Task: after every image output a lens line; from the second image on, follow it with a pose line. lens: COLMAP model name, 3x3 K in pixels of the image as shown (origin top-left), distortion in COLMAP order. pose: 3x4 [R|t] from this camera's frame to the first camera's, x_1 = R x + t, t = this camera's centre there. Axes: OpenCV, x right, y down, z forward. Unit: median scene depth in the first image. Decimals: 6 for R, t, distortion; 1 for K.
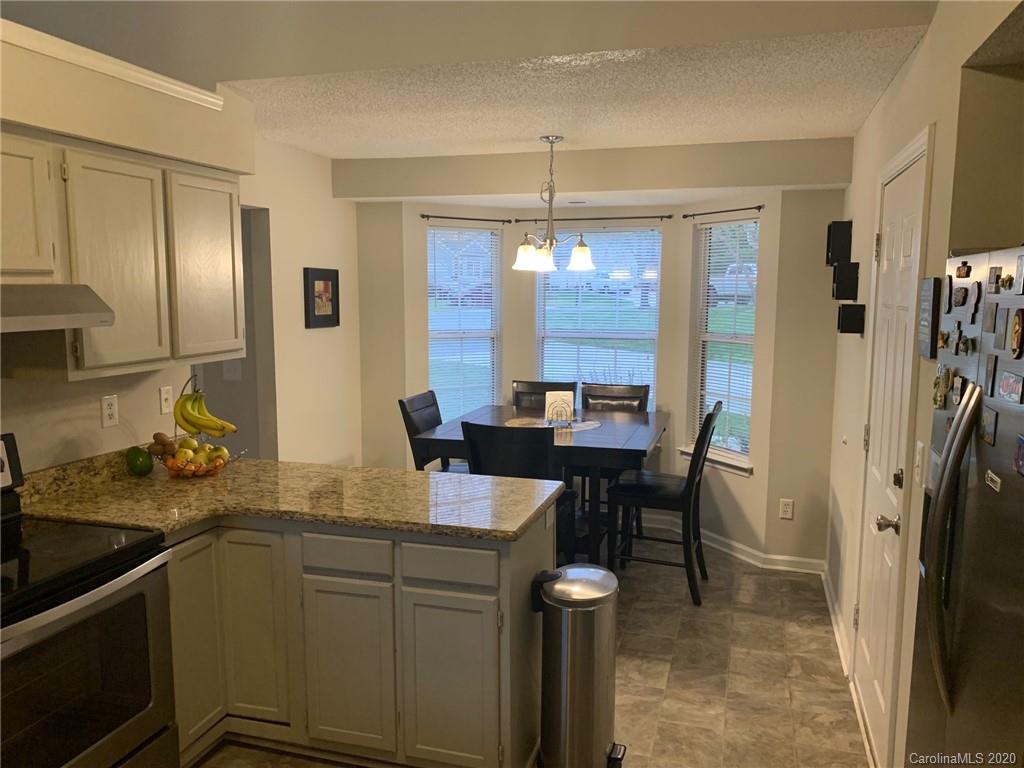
lens RADIAL K [[782.7, 0, 515.3], [0, 782.7, 381.4], [0, 0, 1]] dist [-0.002911, -0.006963]
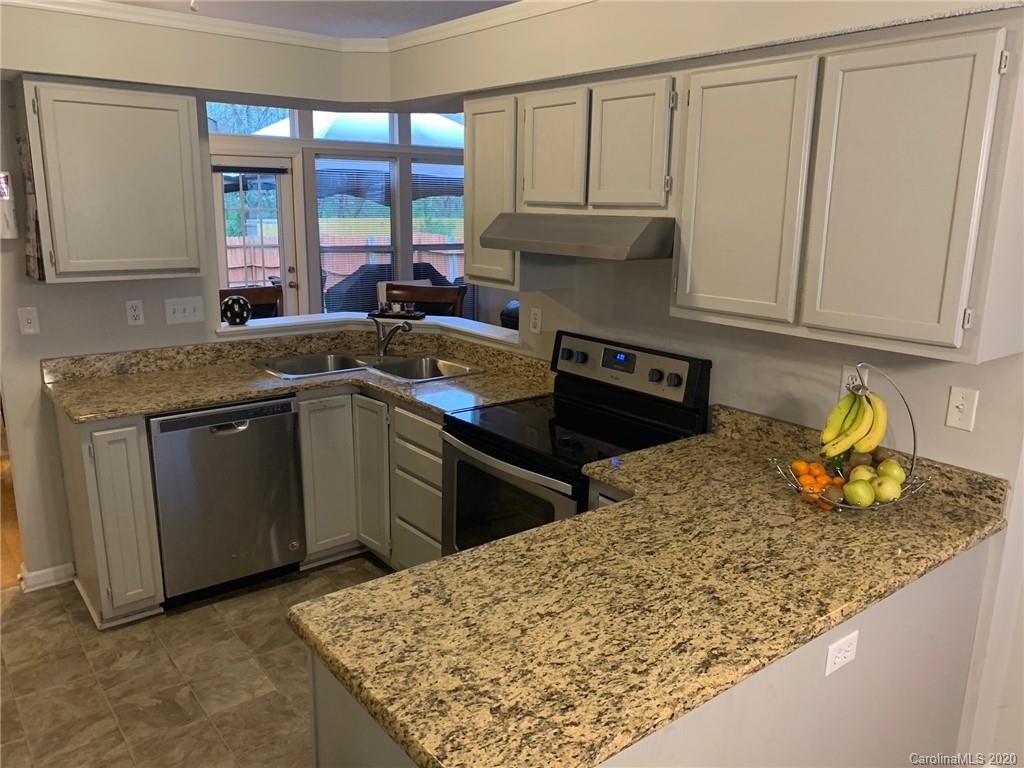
lens RADIAL K [[782.7, 0, 514.5], [0, 782.7, 386.7], [0, 0, 1]] dist [-0.002911, -0.006963]
pose [[-0.577428, 0.176707, -0.797089, 0.324185], [-0.120102, 0.947291, 0.297010, -0.167382], [0.807559, 0.267234, -0.525770, 1.245127]]
